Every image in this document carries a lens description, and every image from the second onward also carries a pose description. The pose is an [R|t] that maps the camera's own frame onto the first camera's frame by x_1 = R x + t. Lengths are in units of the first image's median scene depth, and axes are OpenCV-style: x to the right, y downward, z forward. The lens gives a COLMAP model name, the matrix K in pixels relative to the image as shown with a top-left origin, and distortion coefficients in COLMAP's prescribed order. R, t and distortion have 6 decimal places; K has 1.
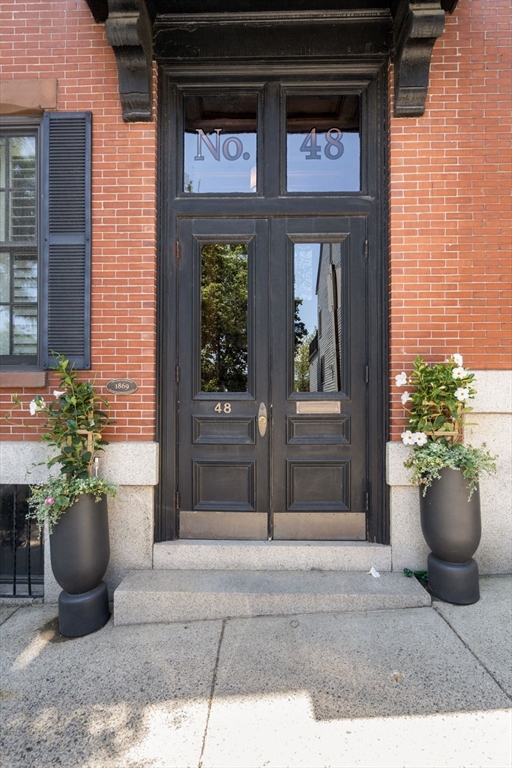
lens RADIAL K [[364.9, 0, 243.7], [0, 364.9, 397.7], [0, 0, 1]] dist [0.006210, 0.000599]
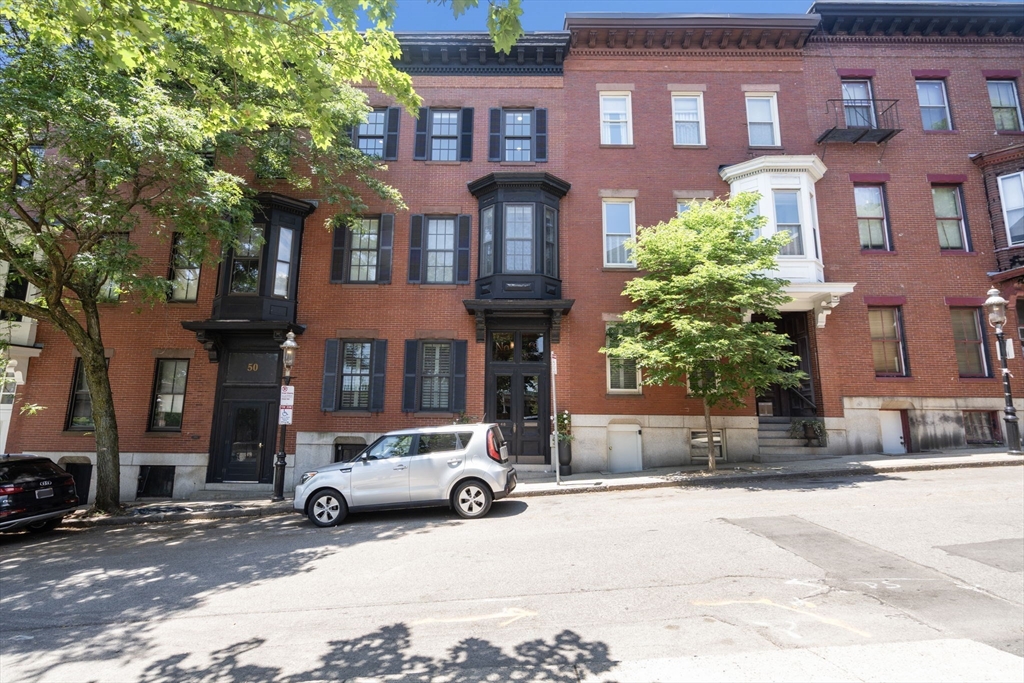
lens RADIAL K [[464.8, 0, 507.7], [0, 464.8, 340.1], [0, 0, 1]] dist [-0.004168, -0.000151]
pose [[0.999588, 0.012754, 0.025725, -0.139425], [-0.008543, 0.987461, -0.157635, -0.067457], [-0.027413, 0.157350, 0.987162, -3.498286]]
